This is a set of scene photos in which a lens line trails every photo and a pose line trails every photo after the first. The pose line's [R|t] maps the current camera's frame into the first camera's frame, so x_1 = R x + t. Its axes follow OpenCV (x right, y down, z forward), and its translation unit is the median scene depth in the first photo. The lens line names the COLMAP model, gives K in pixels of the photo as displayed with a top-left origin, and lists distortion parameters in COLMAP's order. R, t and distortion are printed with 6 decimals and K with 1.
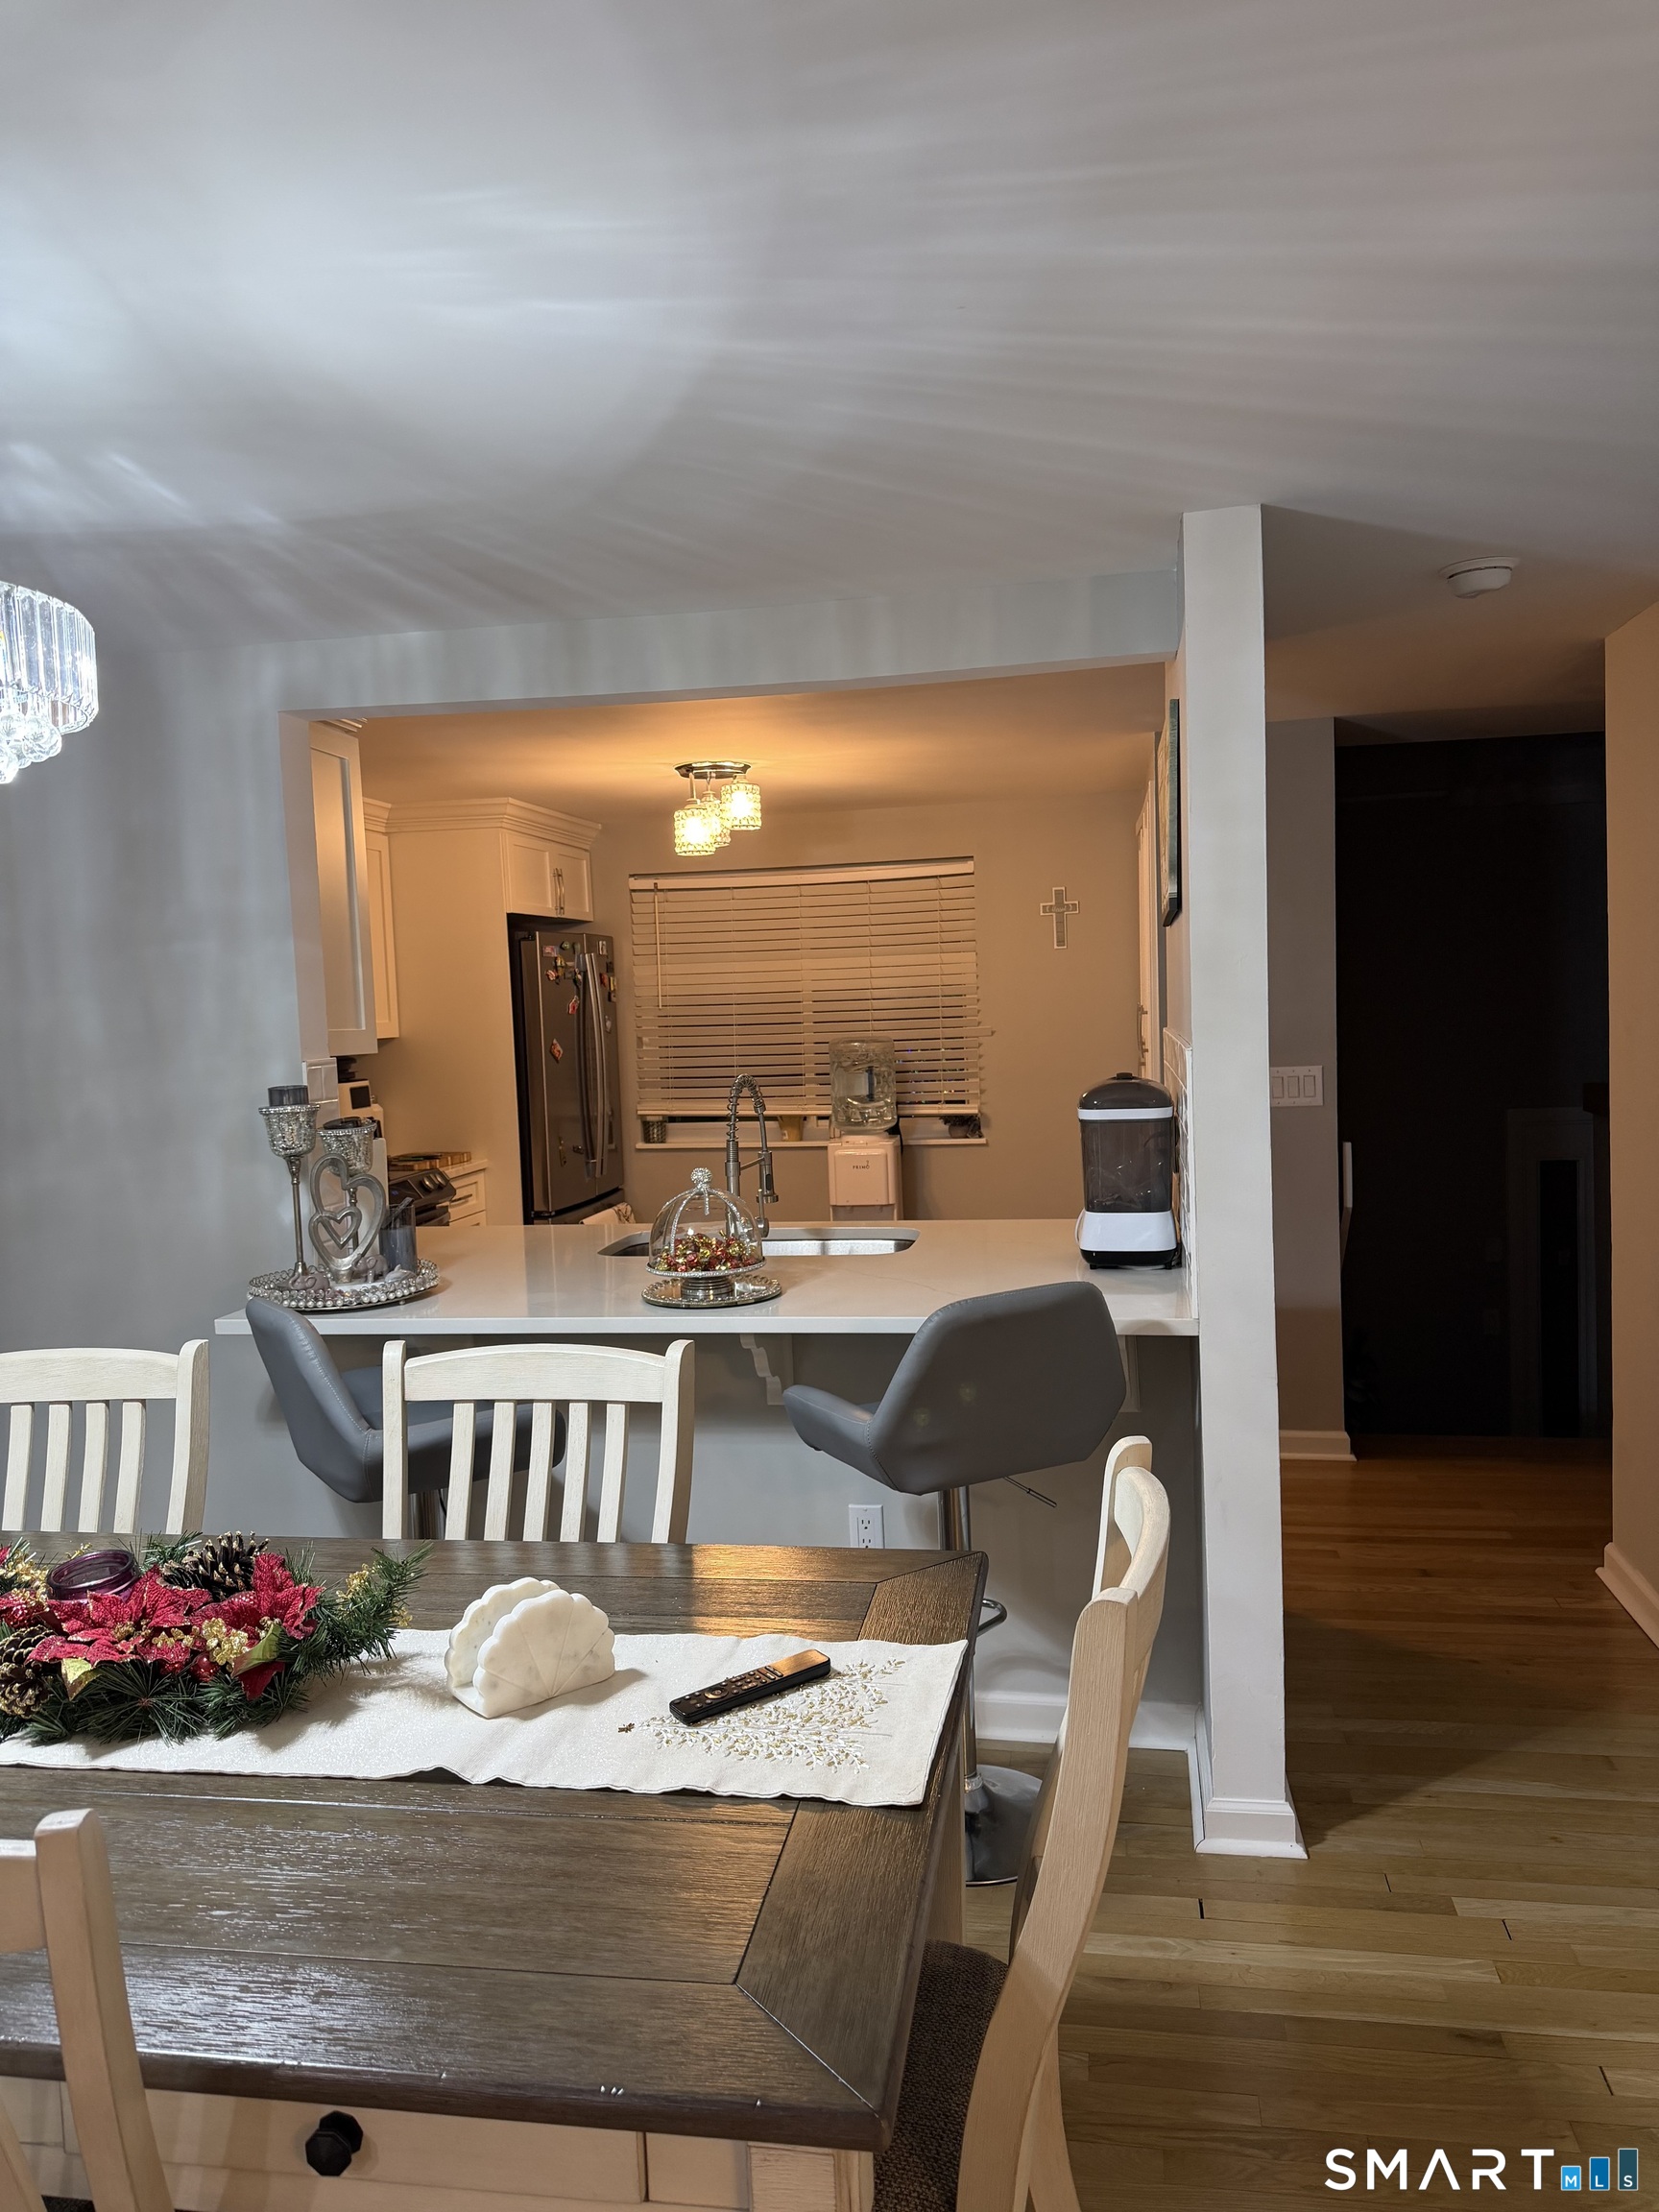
lens RADIAL K [[1540.8, 0, 836.1], [0, 1540.8, 1111.9], [0, 0, 1]] dist [0.190829, -0.412556]
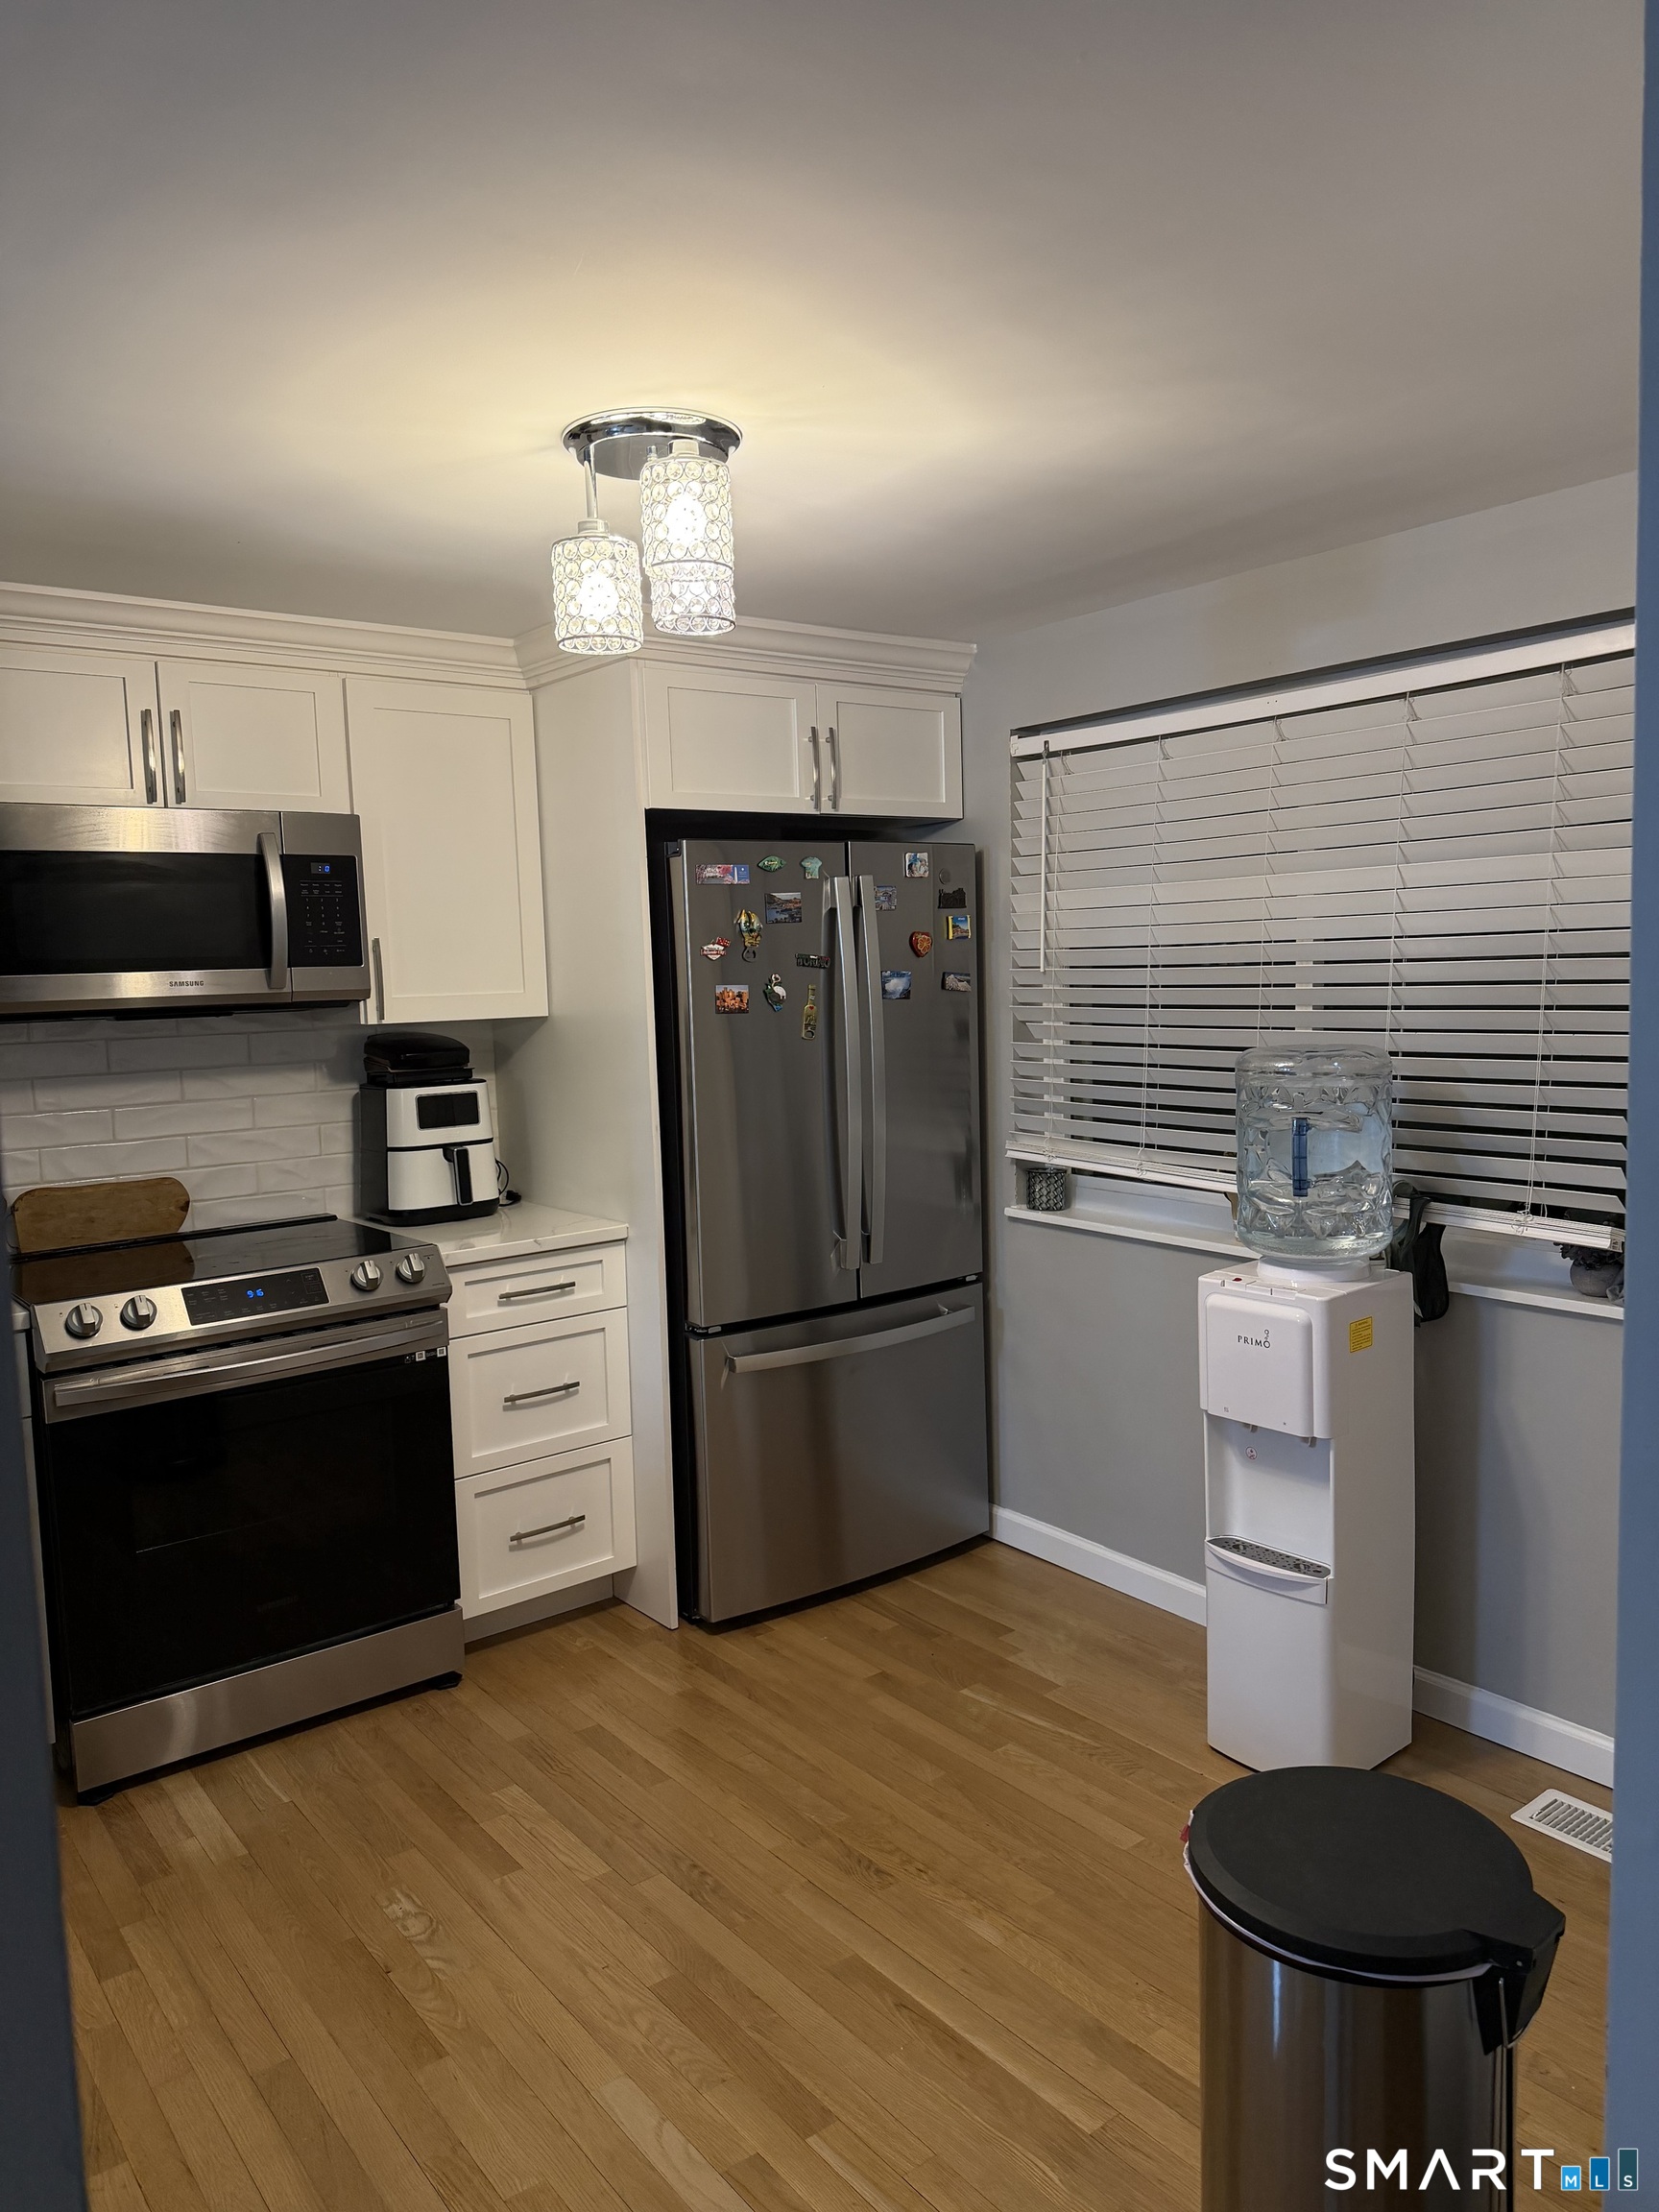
lens RADIAL K [[1540.8, 0, 836.1], [0, 1540.8, 1111.9], [0, 0, 1]] dist [0.190829, -0.412556]
pose [[0.749375, 0.080055, -0.657289, 0.202607], [-0.051943, 0.996713, 0.062175, -0.048745], [0.660105, -0.012450, 0.751070, 0.546217]]
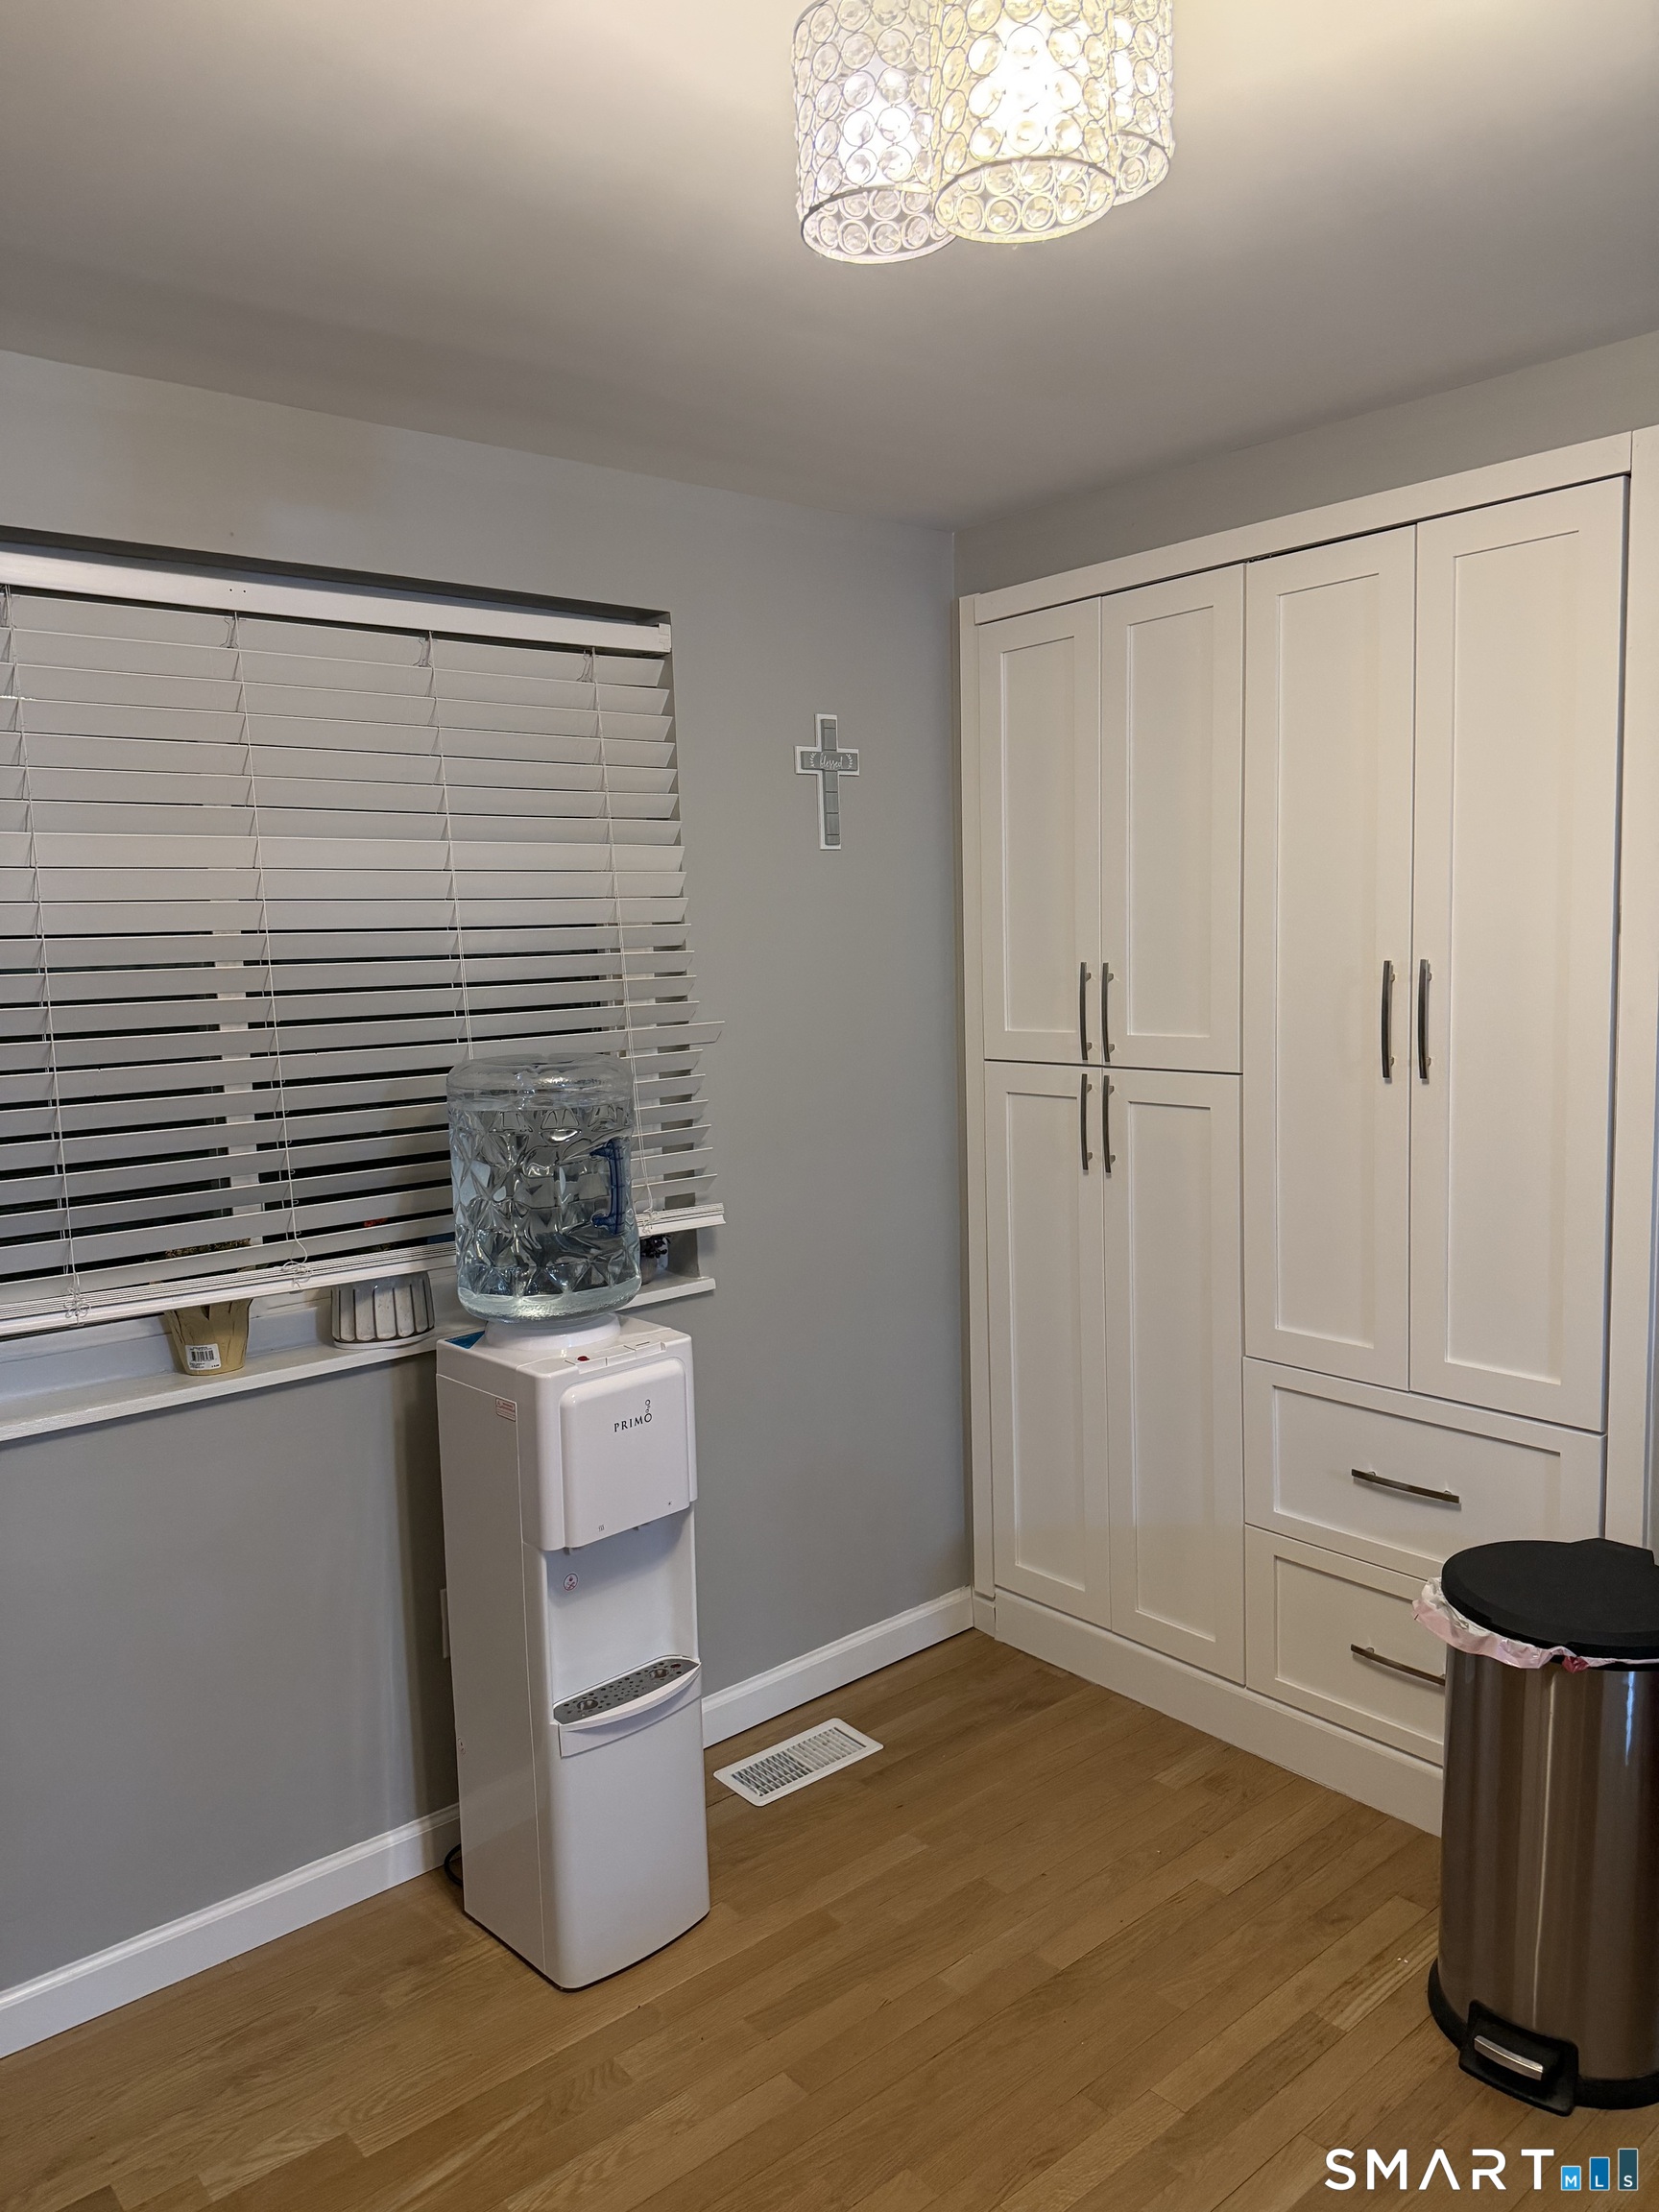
lens RADIAL K [[1598.0, 0, 829.5], [0, 1598.0, 1106.0], [0, 0, 1]] dist [0.075708, -0.087680]
pose [[0.626957, -0.061701, 0.776607, -0.222090], [0.069263, 0.997326, 0.023320, -0.039534], [-0.775969, 0.039169, 0.629554, 0.683716]]
